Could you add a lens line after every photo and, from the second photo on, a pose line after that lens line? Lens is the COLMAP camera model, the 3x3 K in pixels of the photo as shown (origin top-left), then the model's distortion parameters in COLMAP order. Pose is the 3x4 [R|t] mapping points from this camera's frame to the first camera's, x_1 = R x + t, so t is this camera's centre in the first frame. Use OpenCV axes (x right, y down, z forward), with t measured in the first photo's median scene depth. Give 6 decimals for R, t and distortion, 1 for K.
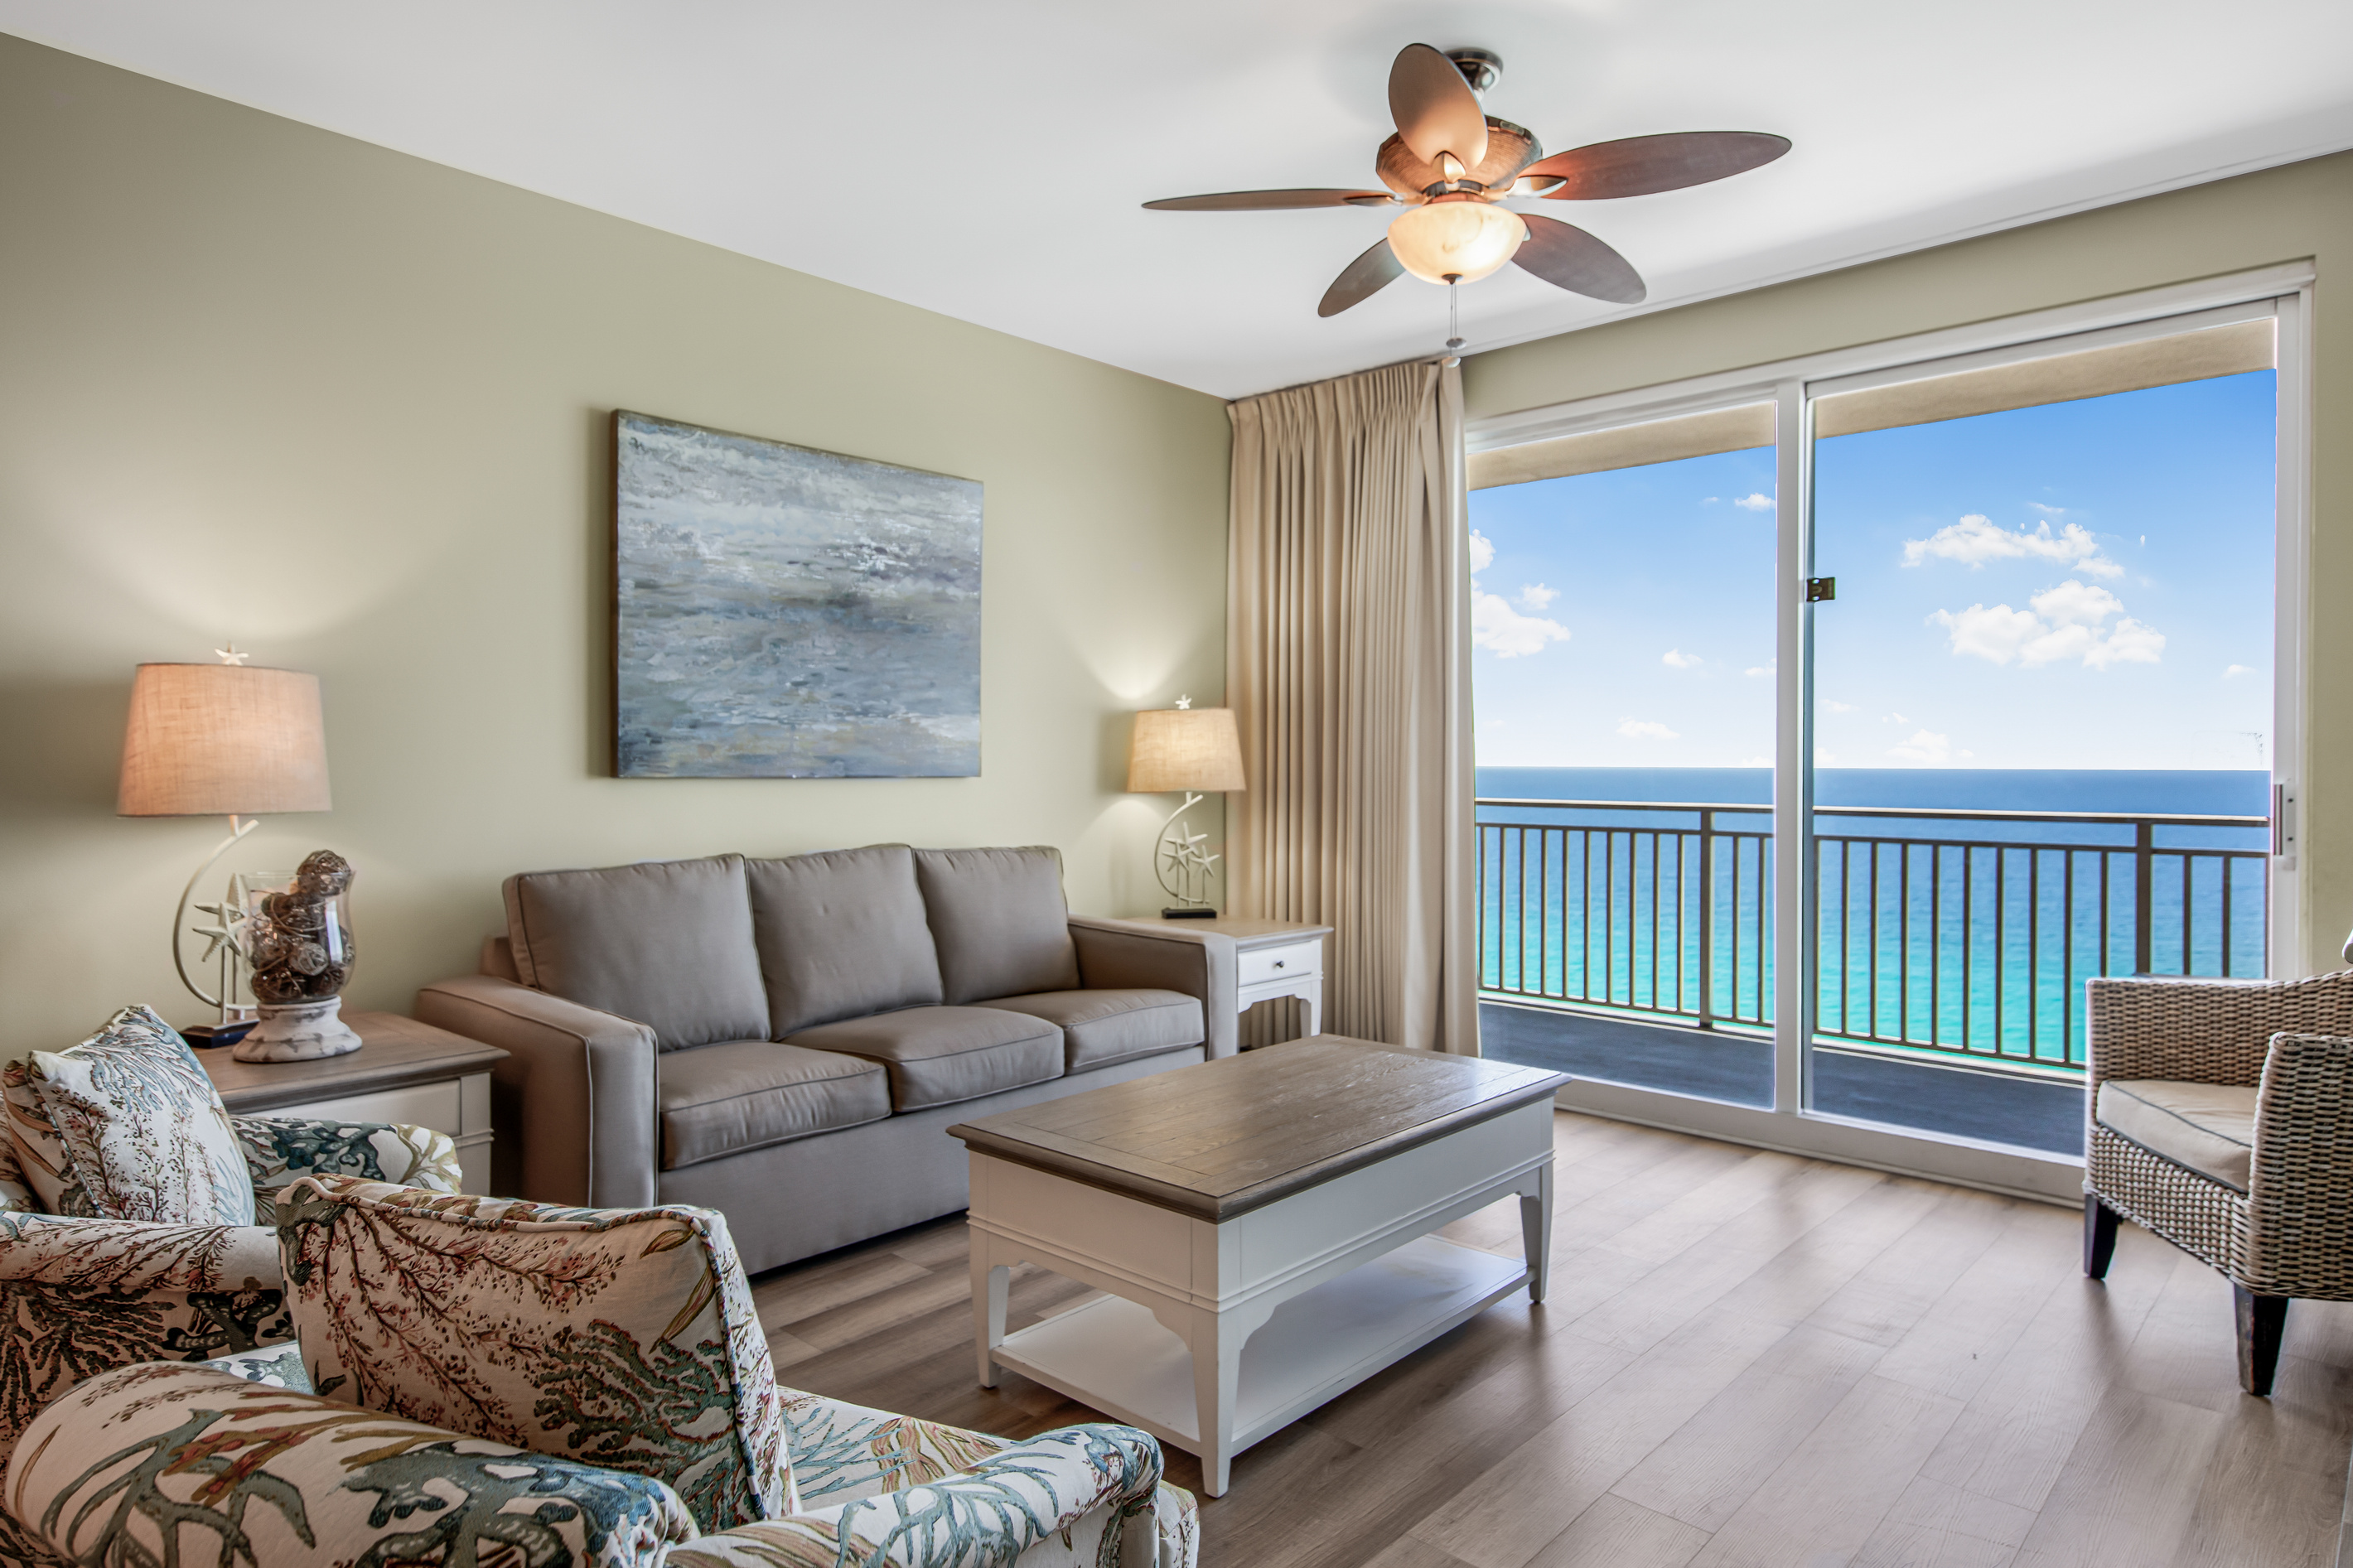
lens RADIAL K [[1382.2, 0, 1172.3], [0, 1382.2, 766.8], [0, 0, 1]] dist [0.025489, -0.011418]
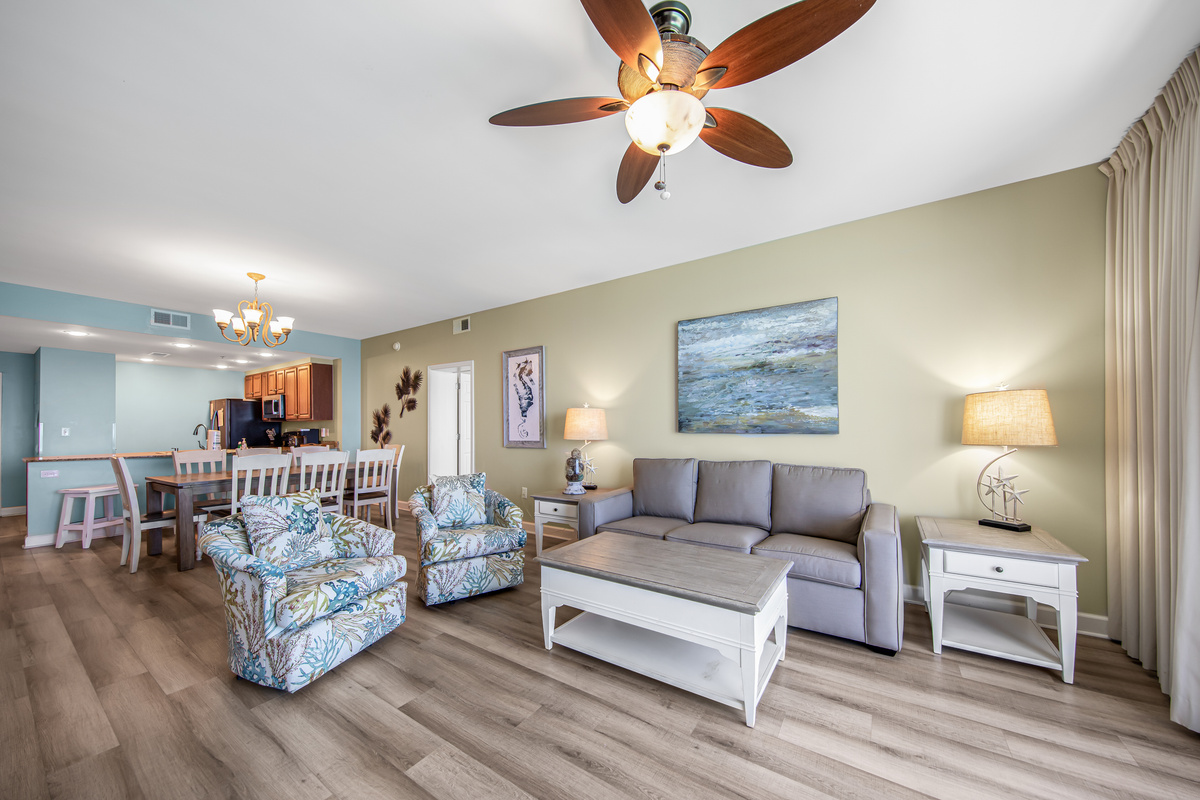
lens RADIAL K [[412.3, 0, 607.4], [0, 412.3, 421.3], [0, 0, 1]] dist [0.000140, -0.000031]
pose [[0.162929, -0.016090, -0.986507, 0.520867], [0.003257, 0.999870, -0.015770, -0.003951], [0.986632, -0.000643, 0.162960, 0.649235]]
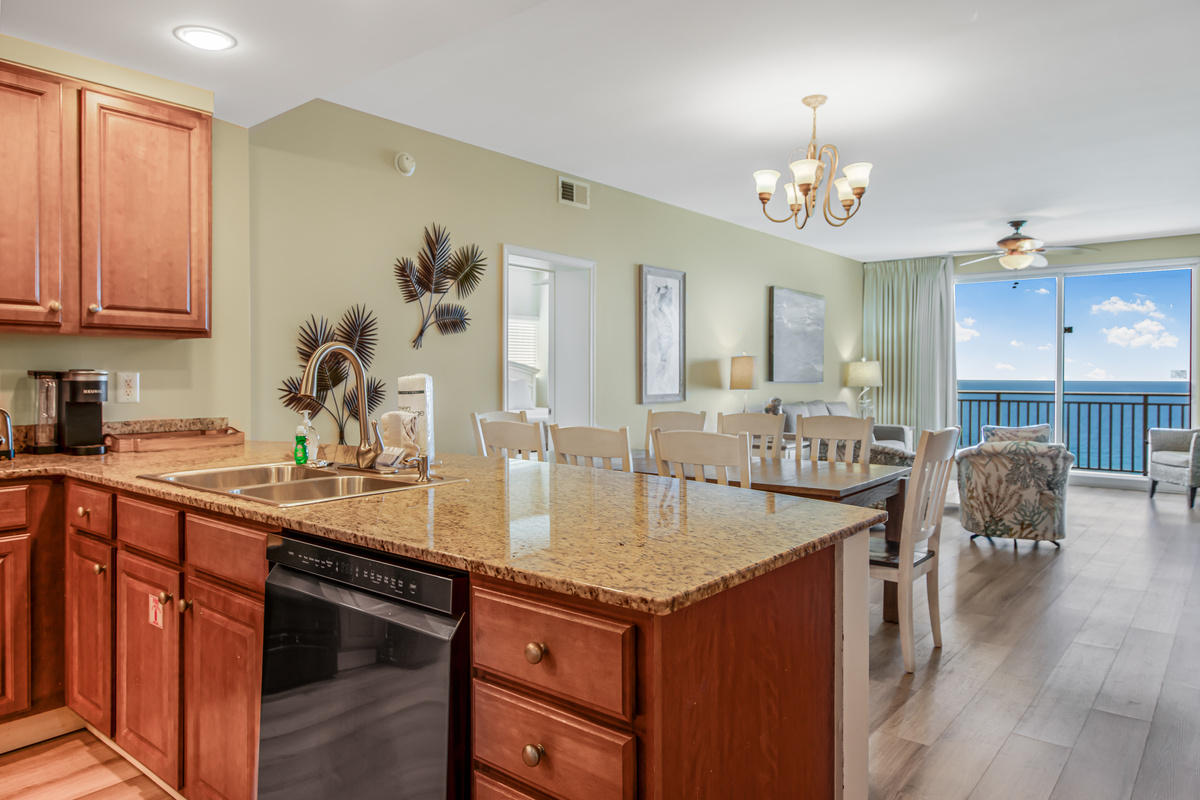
lens RADIAL K [[783.0, 0, 600.6], [0, 783.0, 384.6], [0, 0, 1]] dist [0.015544, -0.003298]
pose [[0.998520, -0.000455, 0.054377, -0.953180], [0.000192, 0.999988, 0.004851, 0.004951], [-0.054379, -0.004834, 0.998509, -1.088615]]
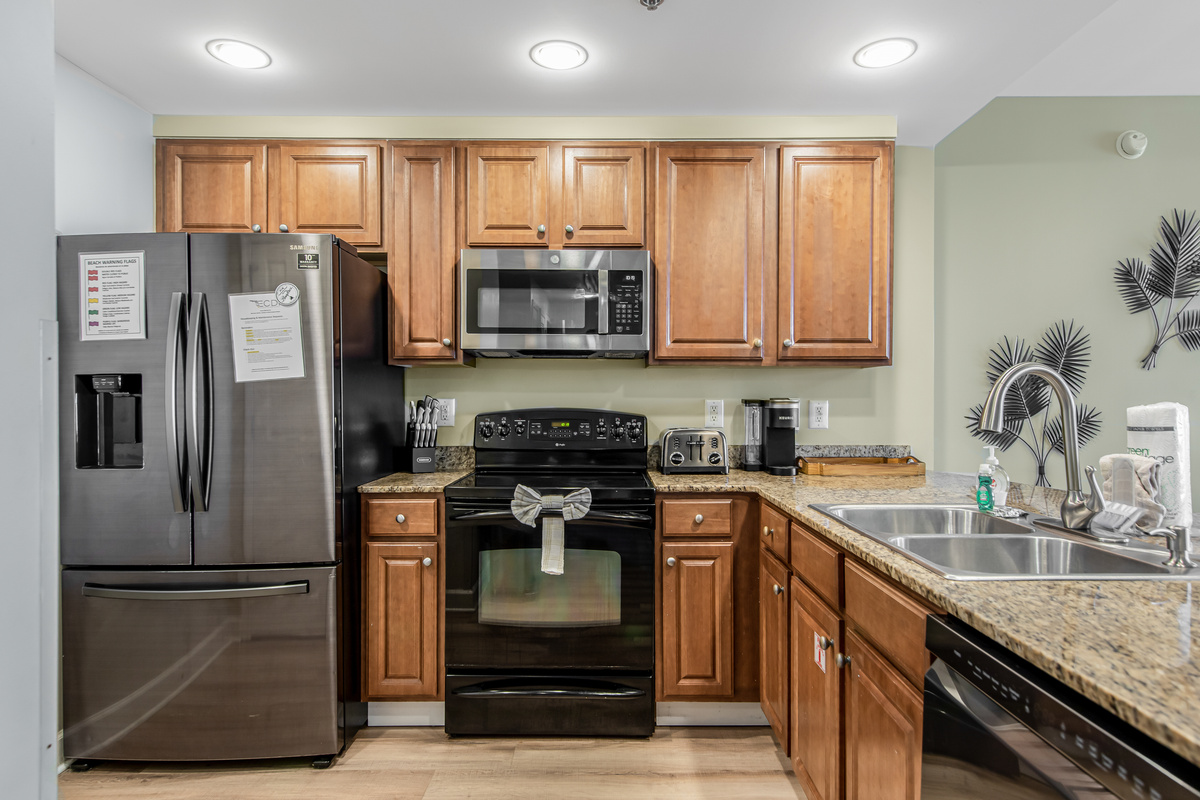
lens RADIAL K [[690.6, 0, 601.8], [0, 690.6, 402.1], [0, 0, 1]] dist [0.022582, -0.009664]
pose [[0.674493, 0.000371, -0.738281, -0.987833], [-0.003912, 0.999988, -0.003071, 0.001435], [0.738271, 0.004960, 0.674486, -0.951942]]
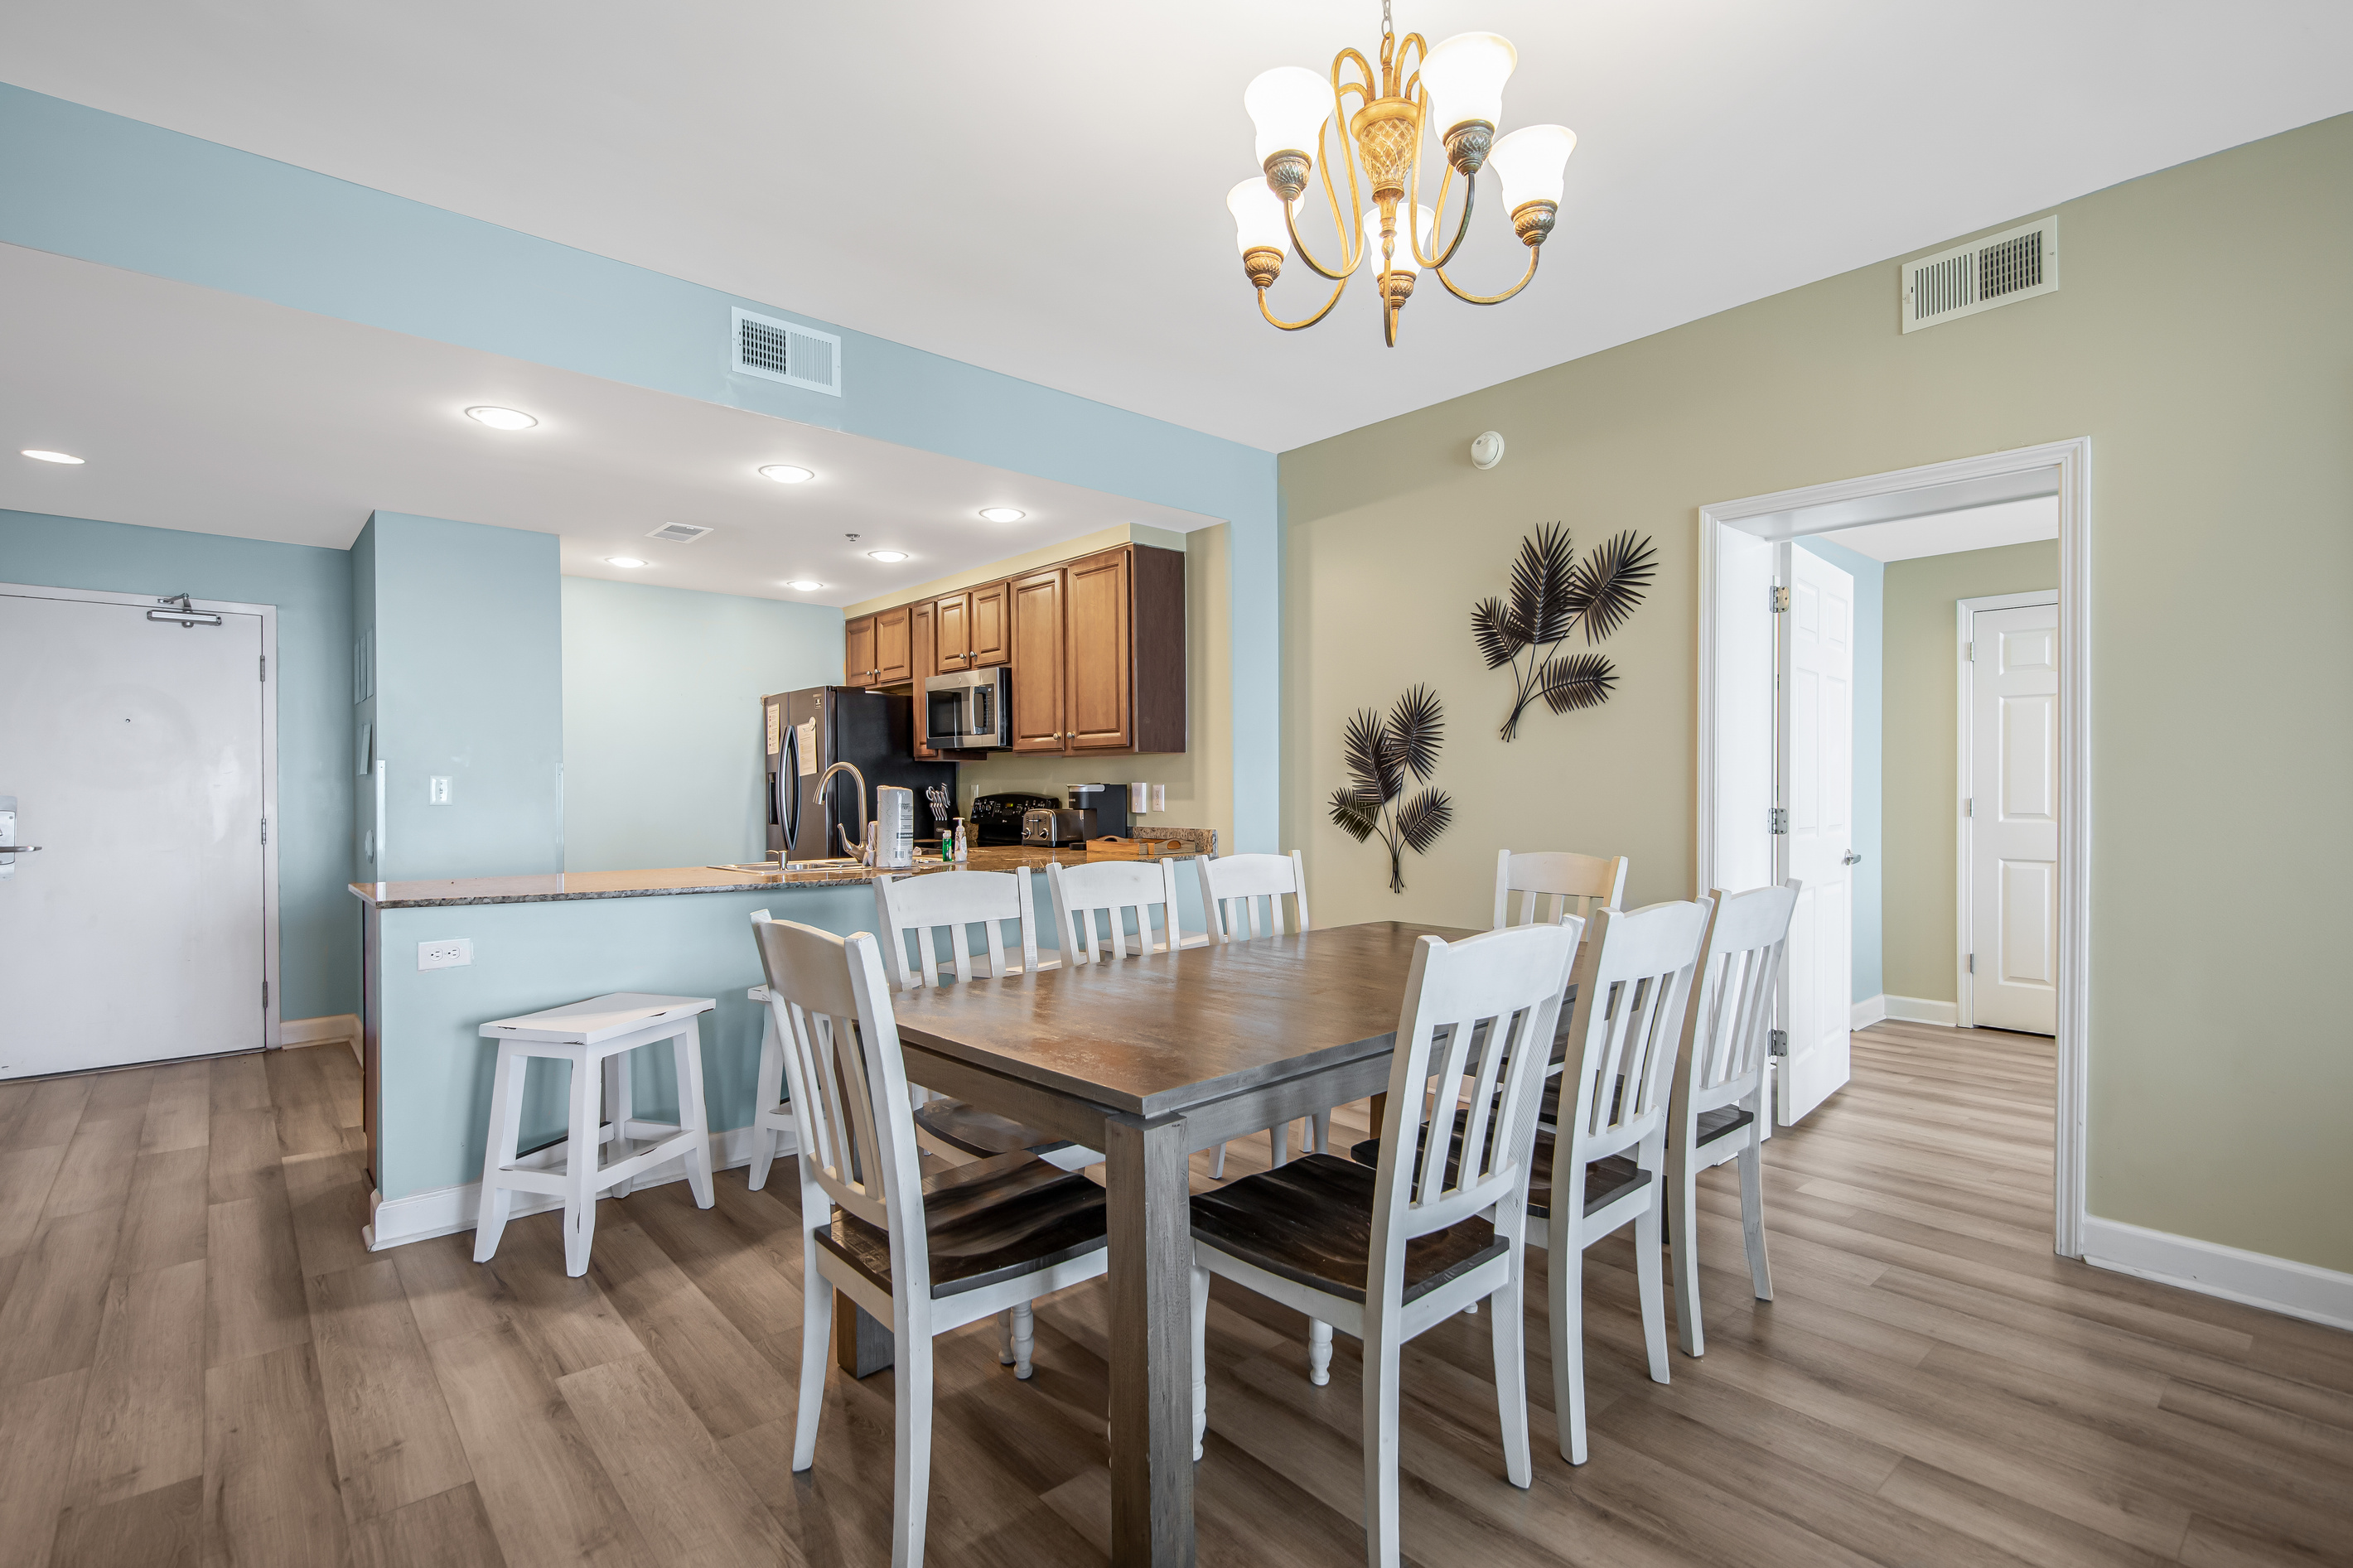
lens RADIAL K [[1091.4, 0, 1205.4], [0, 1091.4, 788.1], [0, 0, 1]] dist [0.011669, -0.000540]
pose [[-0.097360, -0.001679, -0.995248, -0.121522], [-0.002015, 0.999997, -0.001490, 0.002121], [0.995247, 0.001860, -0.097363, -0.057632]]
